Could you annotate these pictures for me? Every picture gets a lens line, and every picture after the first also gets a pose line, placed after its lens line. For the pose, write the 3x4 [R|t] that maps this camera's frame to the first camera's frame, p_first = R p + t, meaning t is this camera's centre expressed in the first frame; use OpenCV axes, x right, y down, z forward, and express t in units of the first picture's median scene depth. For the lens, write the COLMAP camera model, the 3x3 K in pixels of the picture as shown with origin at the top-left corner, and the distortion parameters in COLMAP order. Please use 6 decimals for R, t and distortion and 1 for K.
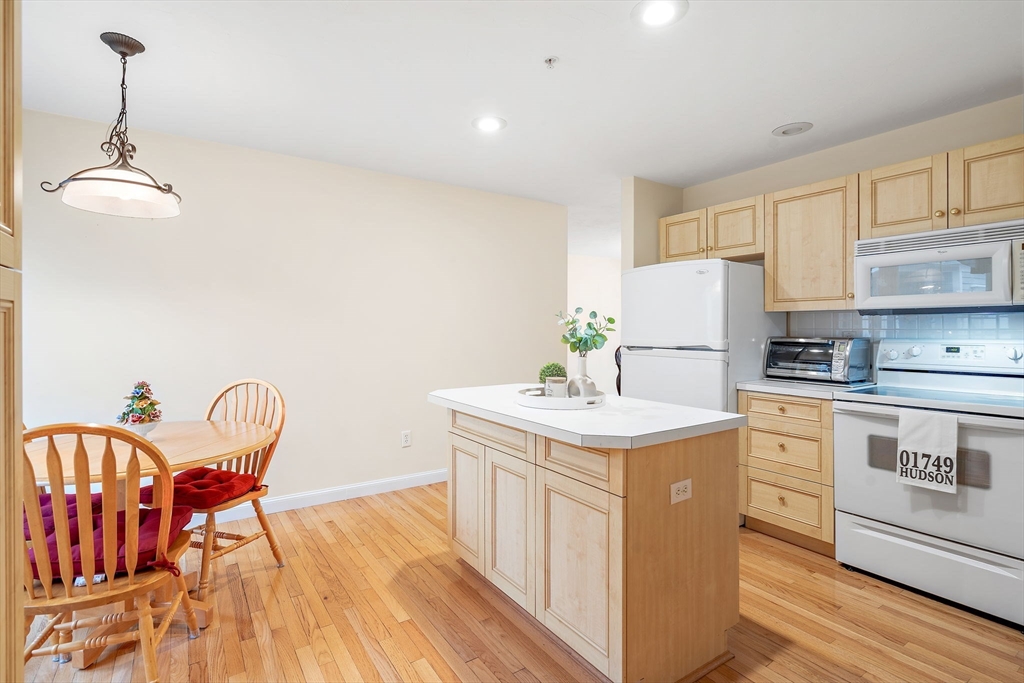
lens RADIAL K [[498.3, 0, 512.1], [0, 498.3, 332.6], [0, 0, 1]] dist [-0.019784, -0.000442]
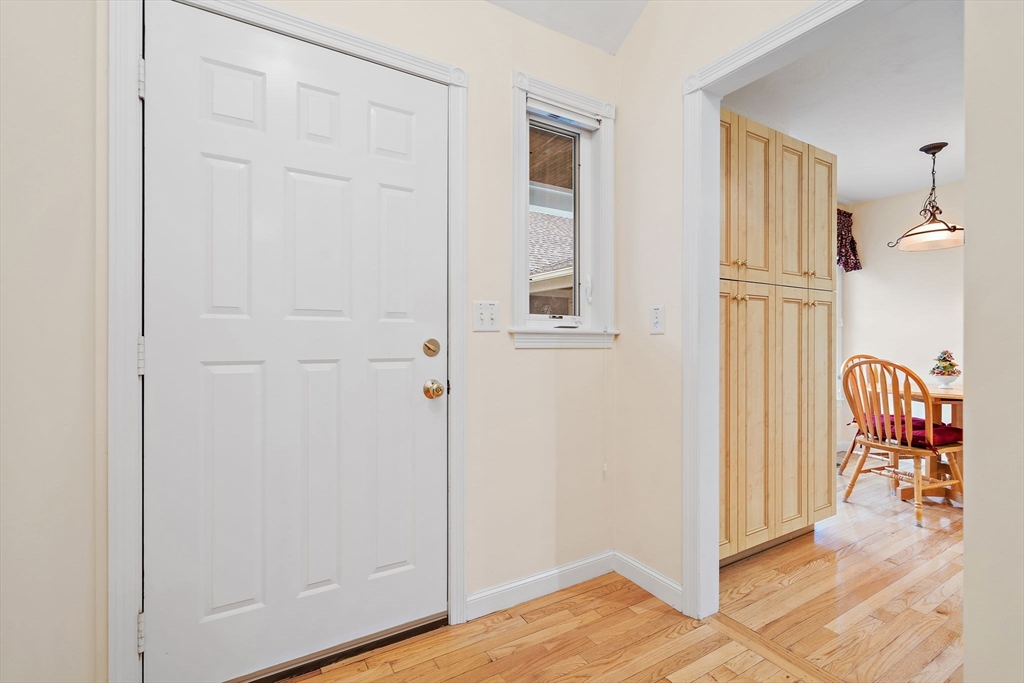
lens RADIAL K [[468.6, 0, 513.4], [0, 468.6, 340.1], [0, 0, 1]] dist [0.000226, 0.000114]
pose [[-0.049262, -0.000907, -0.998785, 0.570427], [-0.018960, 0.999820, 0.000028, 0.062567], [0.998606, 0.018939, -0.049270, -0.225335]]
